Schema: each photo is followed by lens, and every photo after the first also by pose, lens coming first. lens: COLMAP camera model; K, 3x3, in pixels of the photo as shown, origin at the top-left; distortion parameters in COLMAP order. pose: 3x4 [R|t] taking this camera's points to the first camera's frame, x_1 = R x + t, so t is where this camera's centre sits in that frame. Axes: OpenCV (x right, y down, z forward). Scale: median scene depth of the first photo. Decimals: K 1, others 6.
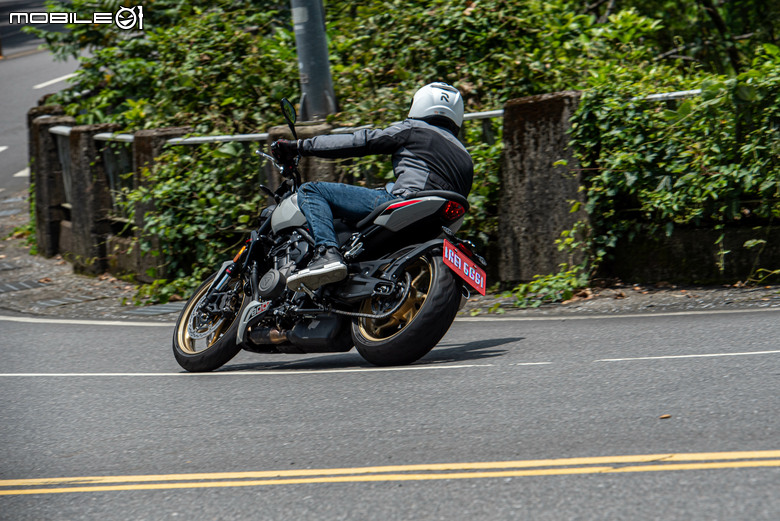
lens RADIAL K [[3159.5, 0, 390.0], [0, 3159.5, 260.5], [0, 0, 1]] dist [0.562565, -1.829375]
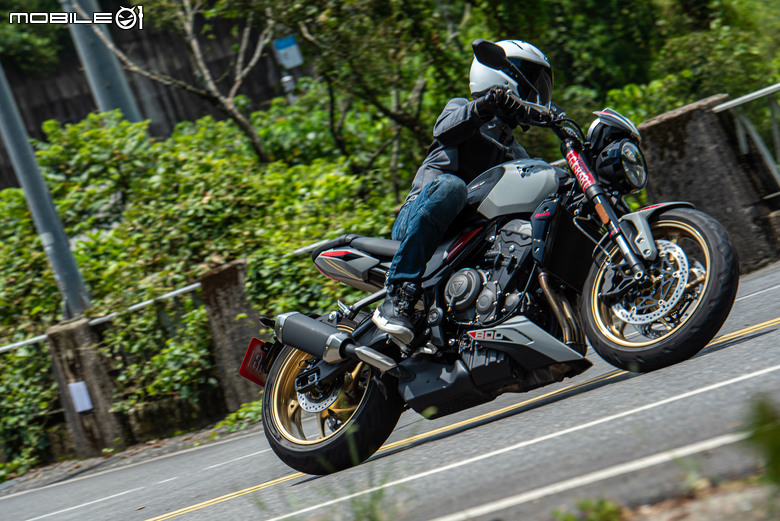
lens RADIAL K [[3159.5, 0, 390.0], [0, 3159.5, 260.5], [0, 0, 1]] dist [0.562565, -1.829375]
pose [[0.976653, -0.211393, -0.038240, 0.138471], [0.209876, 0.976904, -0.040128, 0.009893], [0.045840, 0.031166, 0.998463, -0.240499]]
